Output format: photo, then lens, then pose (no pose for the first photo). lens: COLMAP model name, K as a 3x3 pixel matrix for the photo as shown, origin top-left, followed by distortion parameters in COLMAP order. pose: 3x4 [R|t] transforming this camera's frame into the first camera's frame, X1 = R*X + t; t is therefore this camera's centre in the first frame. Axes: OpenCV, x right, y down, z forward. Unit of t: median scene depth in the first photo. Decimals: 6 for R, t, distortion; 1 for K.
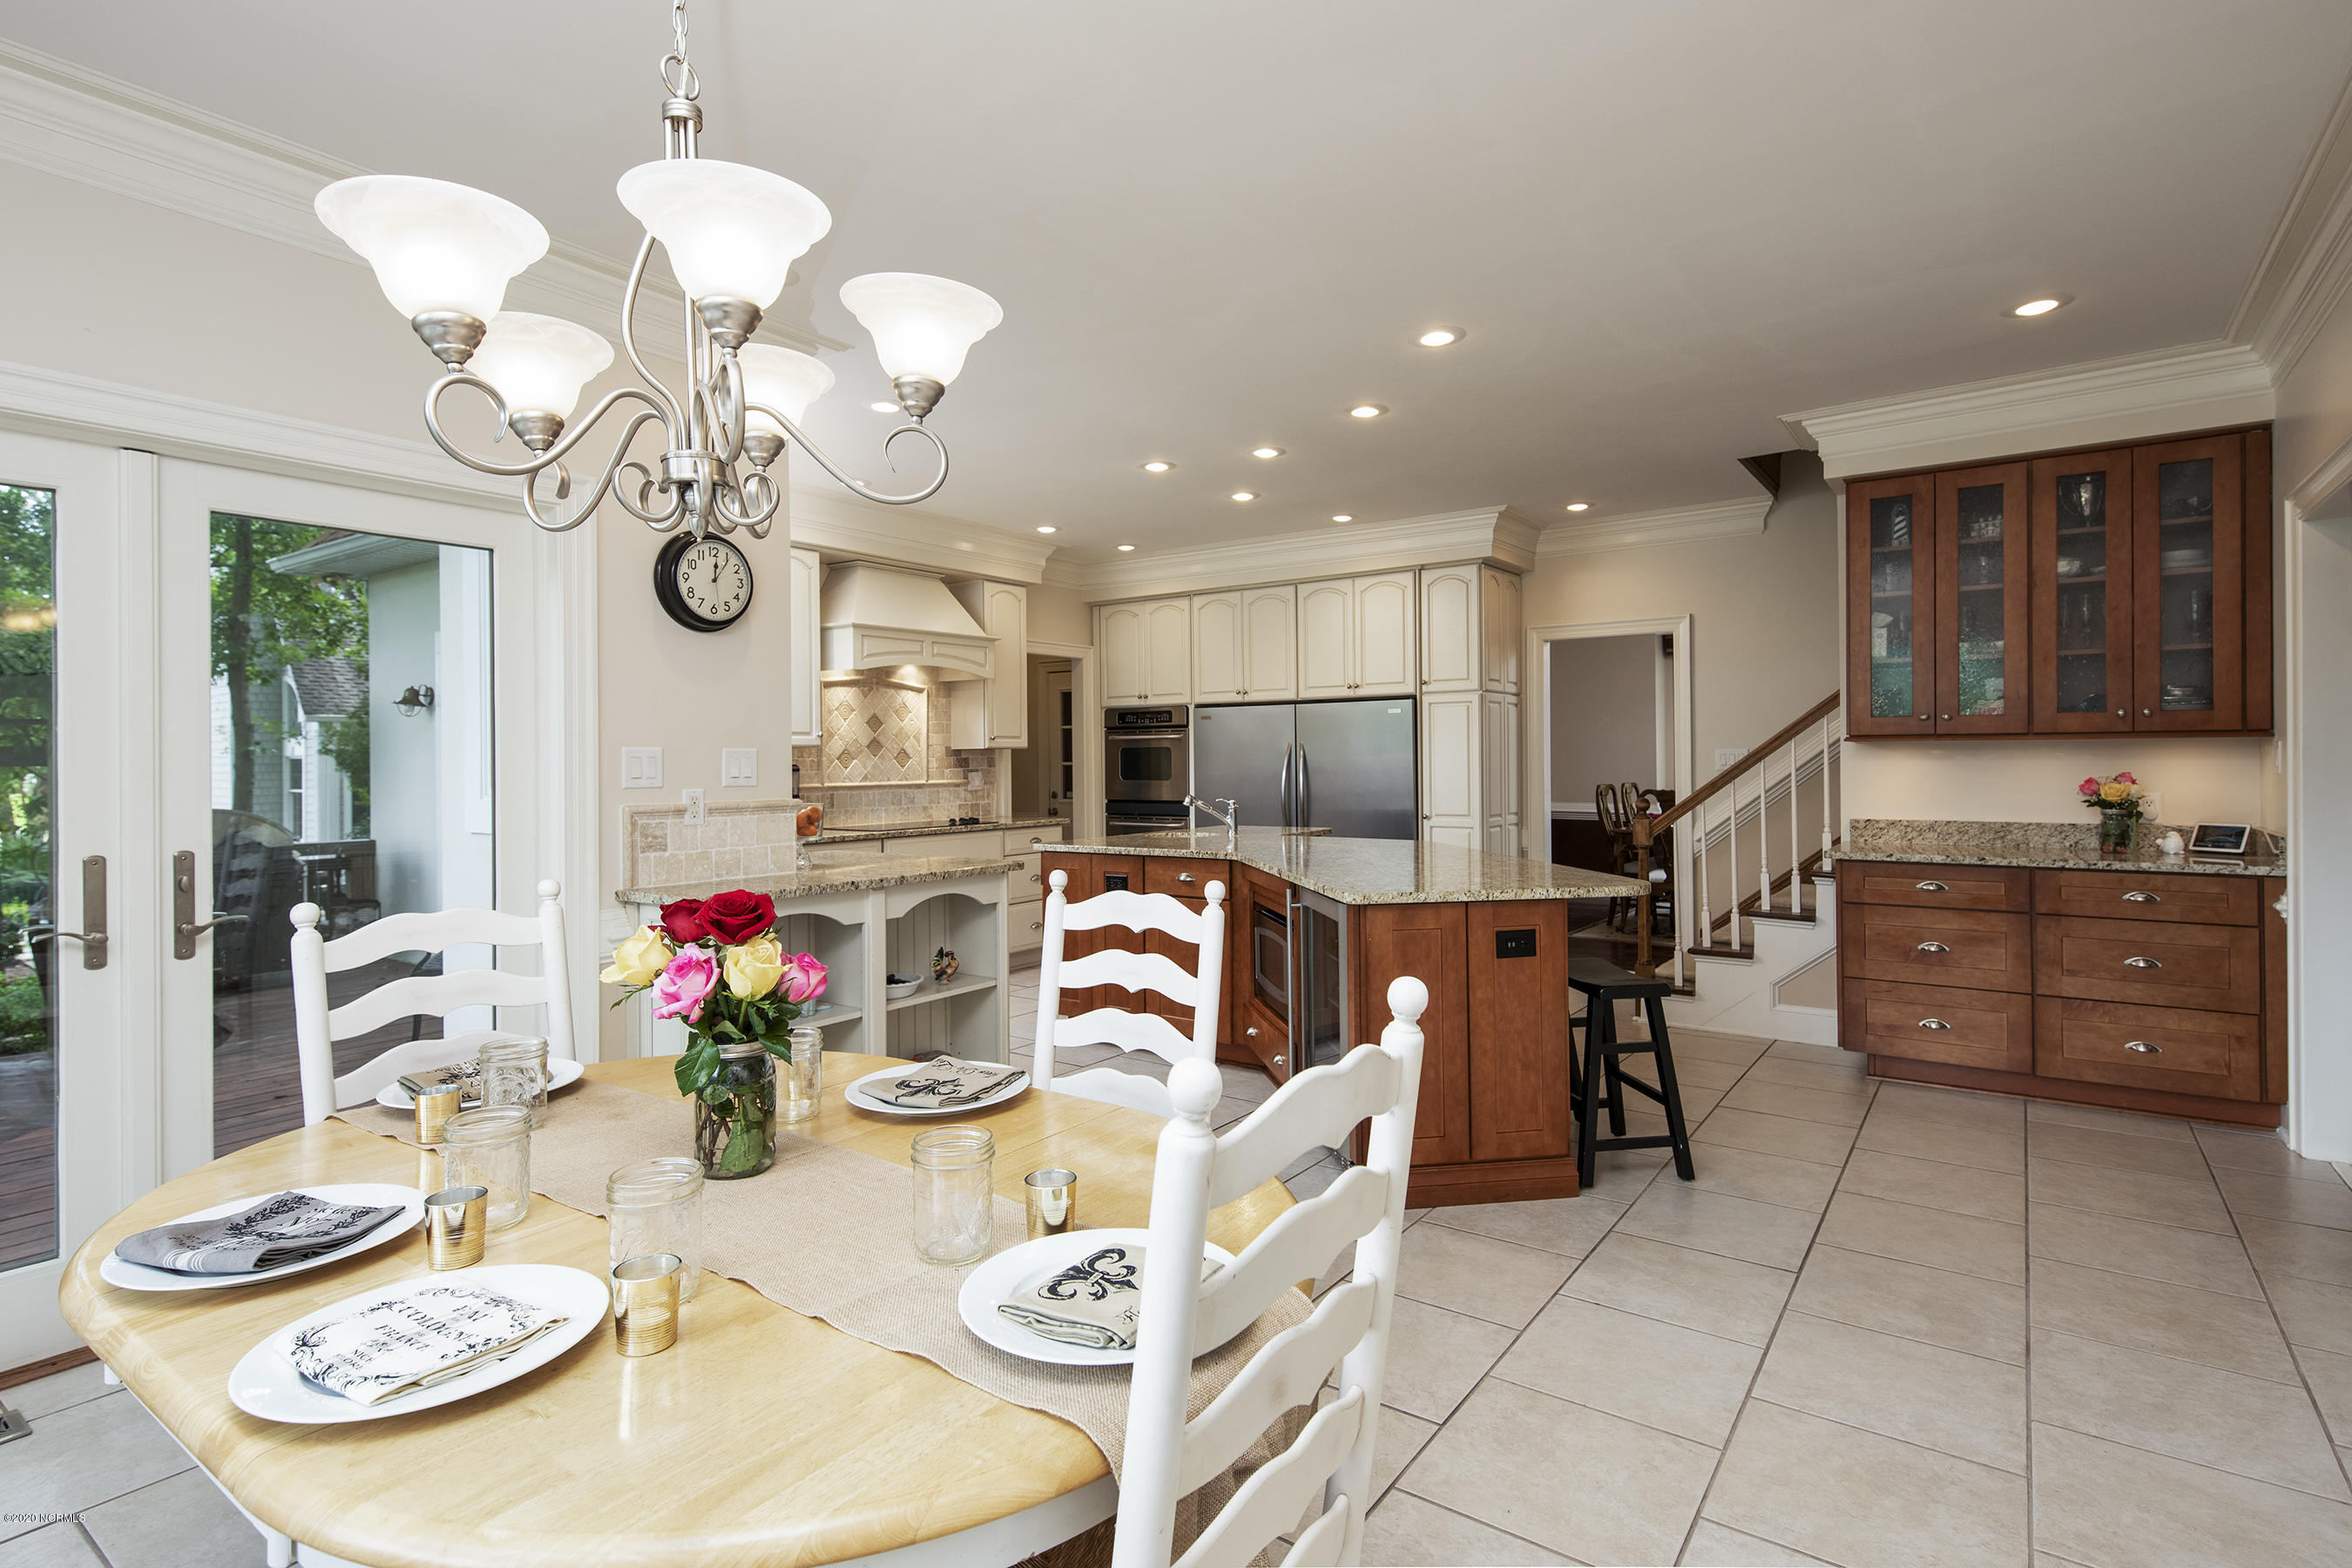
lens RADIAL K [[1149.5, 0, 1194.1], [0, 1149.5, 769.4], [0, 0, 1]] dist [-0.013774, -0.005375]
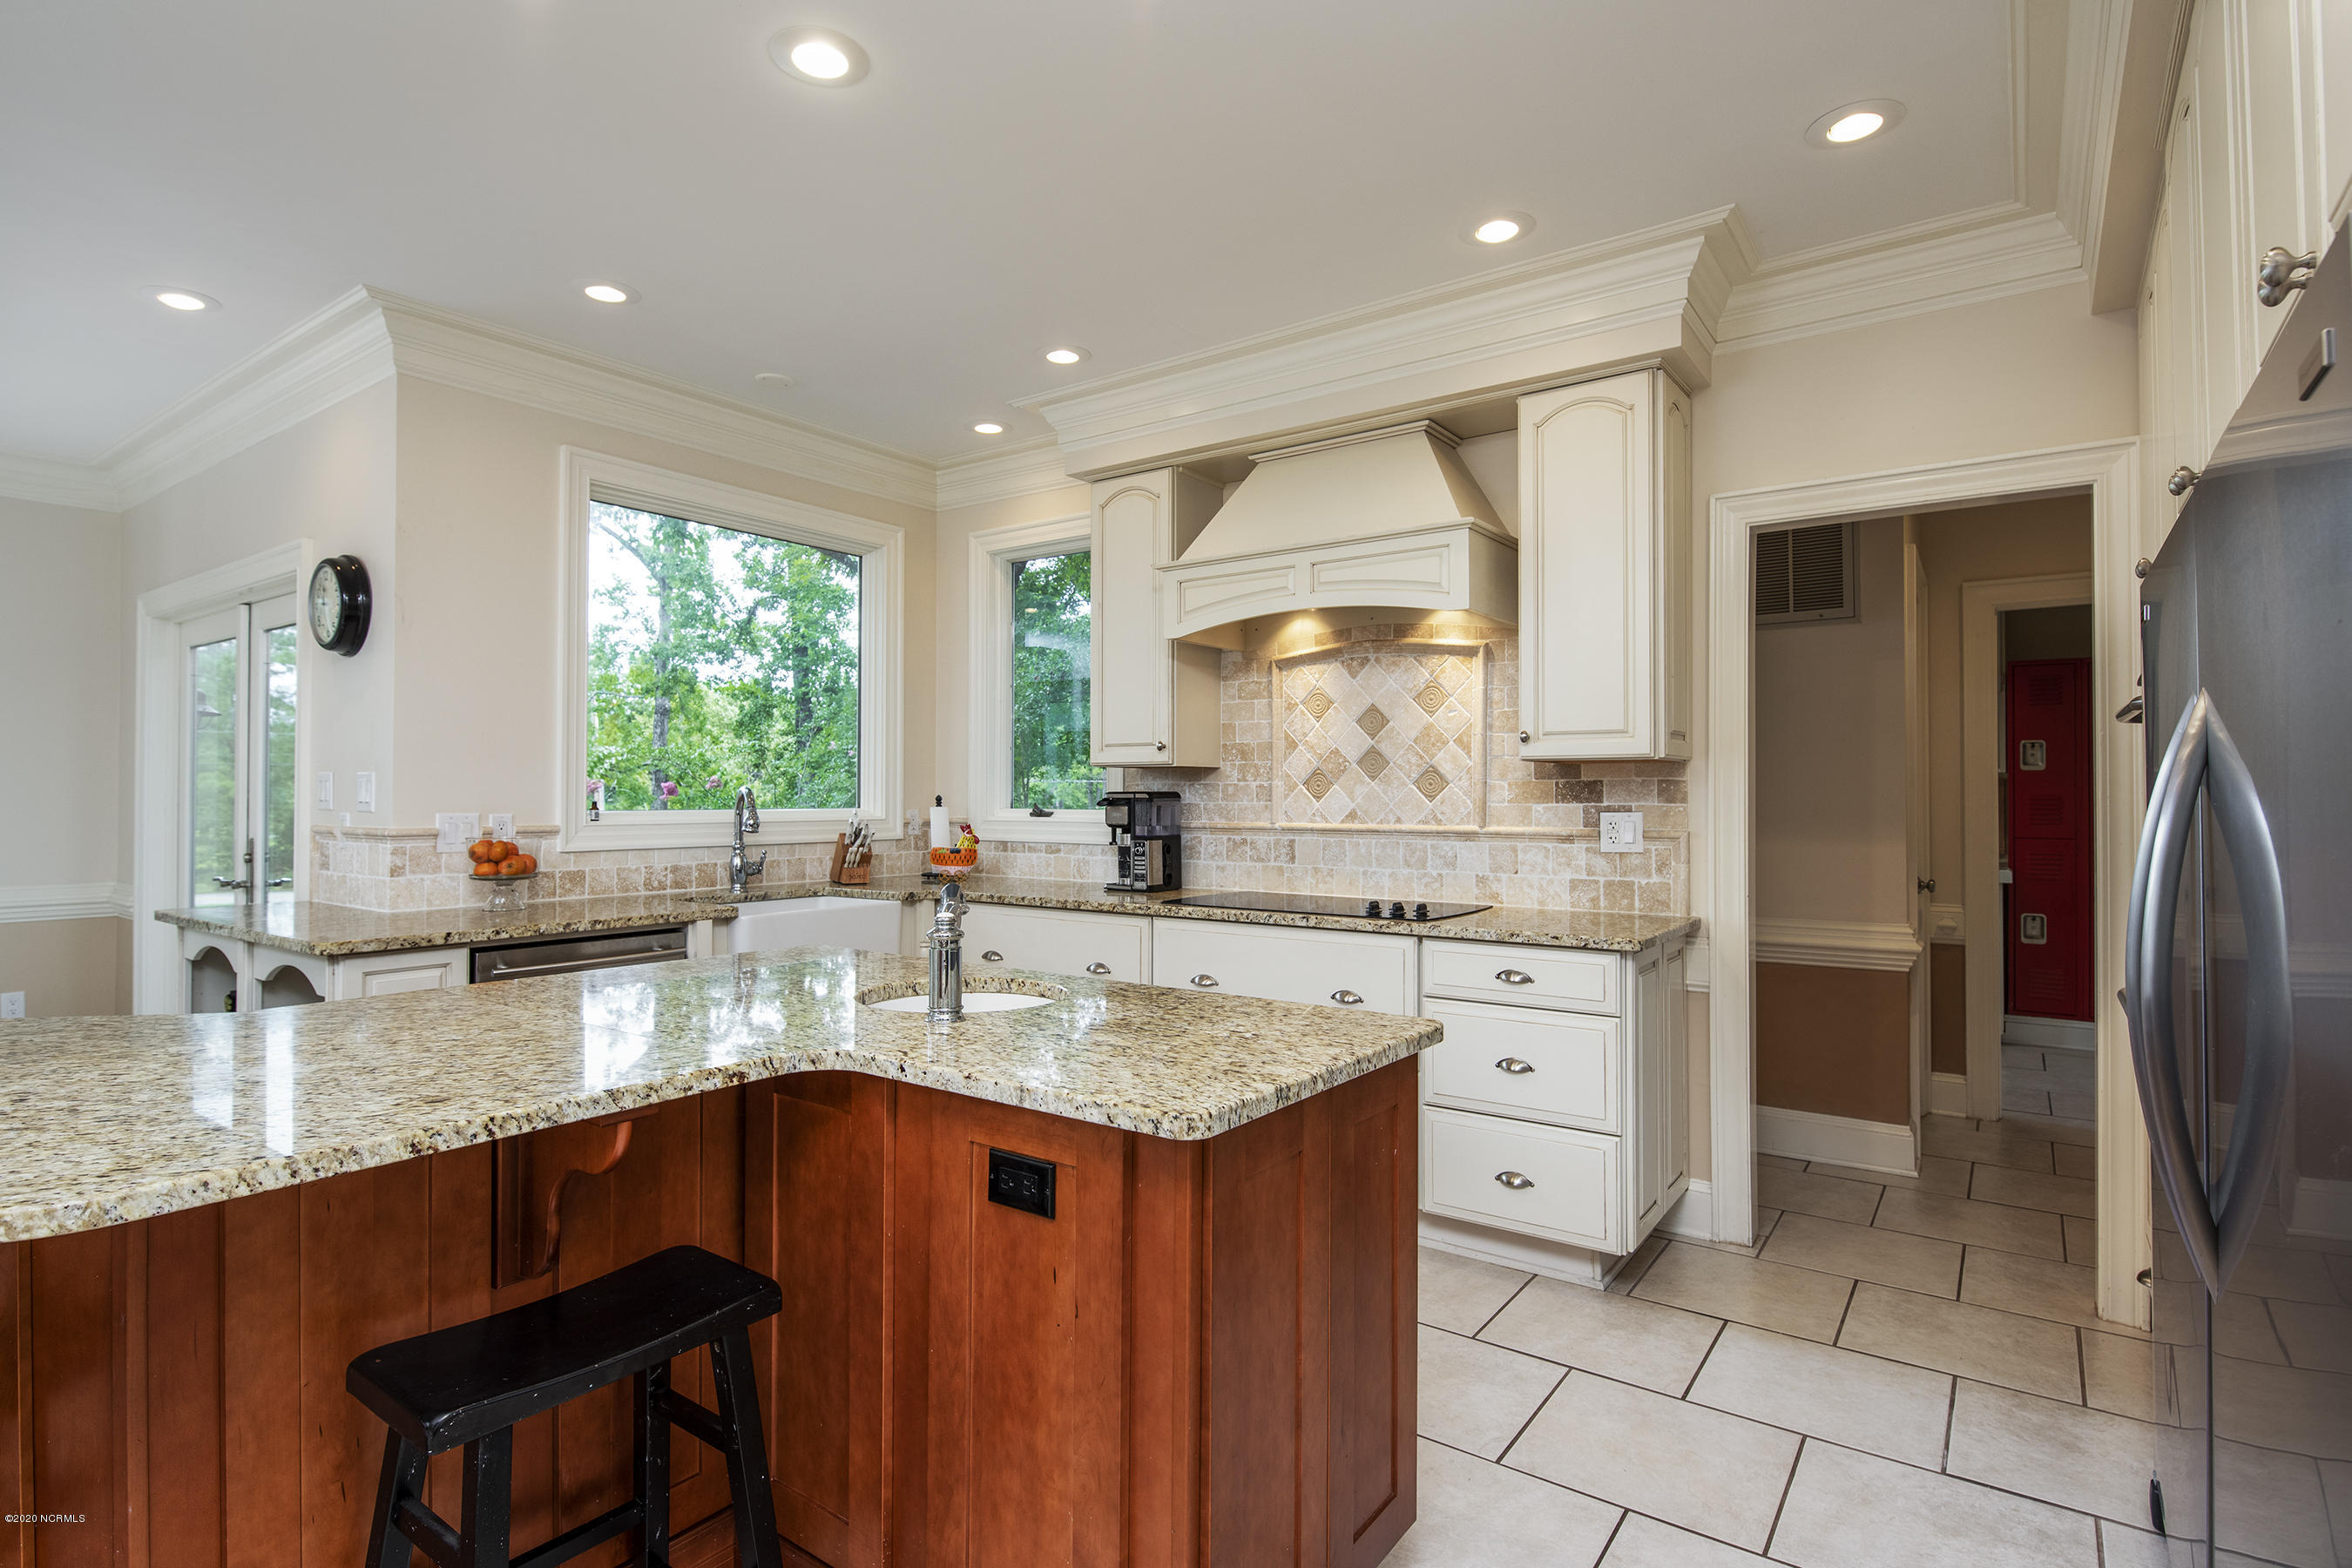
lens RADIAL K [[1149.5, 0, 1170.4], [0, 1149.5, 779.5], [0, 0, 1]] dist [-0.013774, -0.005375]
pose [[-0.015986, -0.003797, -0.999865, 0.530286], [-0.010728, 0.999936, -0.003626, -0.014907], [0.999815, 0.010668, -0.016026, 1.655181]]
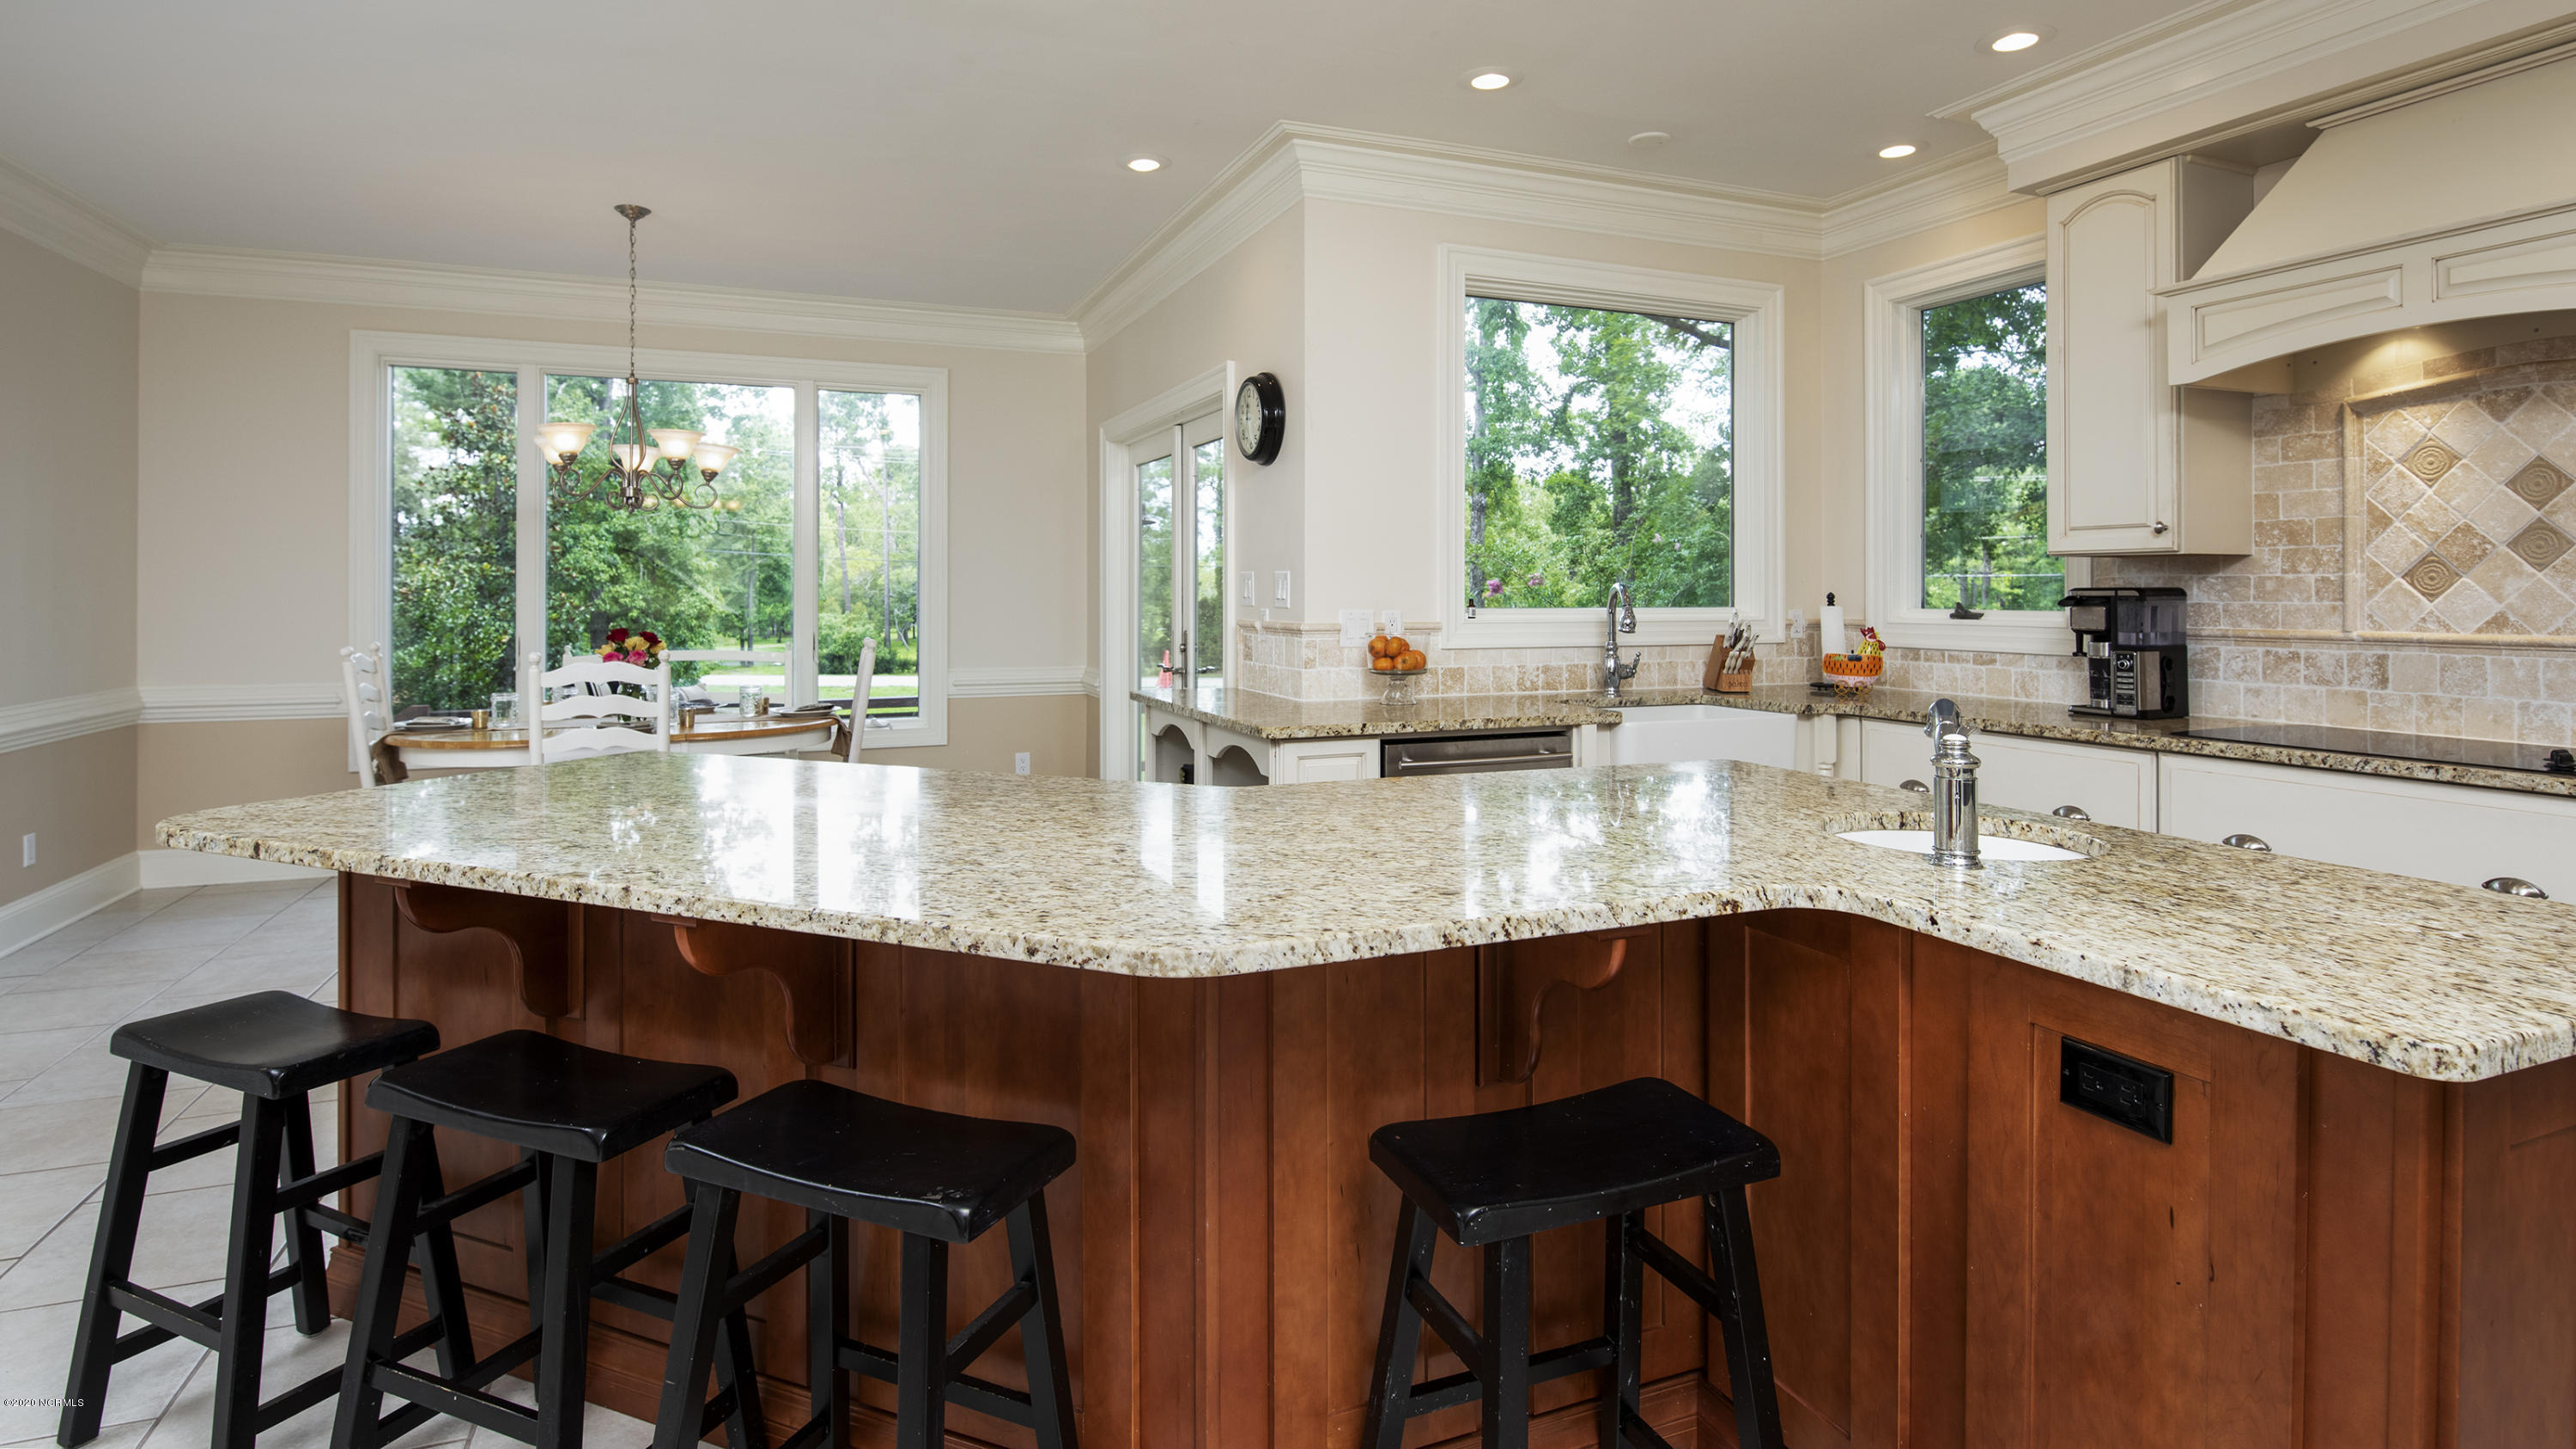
lens RADIAL K [[1250.1, 0, 1272.1], [0, 1250.1, 588.3], [0, 0, 1]] dist [-0.017270, -0.003193]
pose [[-0.551945, 0.006426, -0.833856, 0.536750], [-0.003908, 0.999939, 0.010293, -0.013514], [0.833871, 0.008939, -0.551886, 1.588305]]
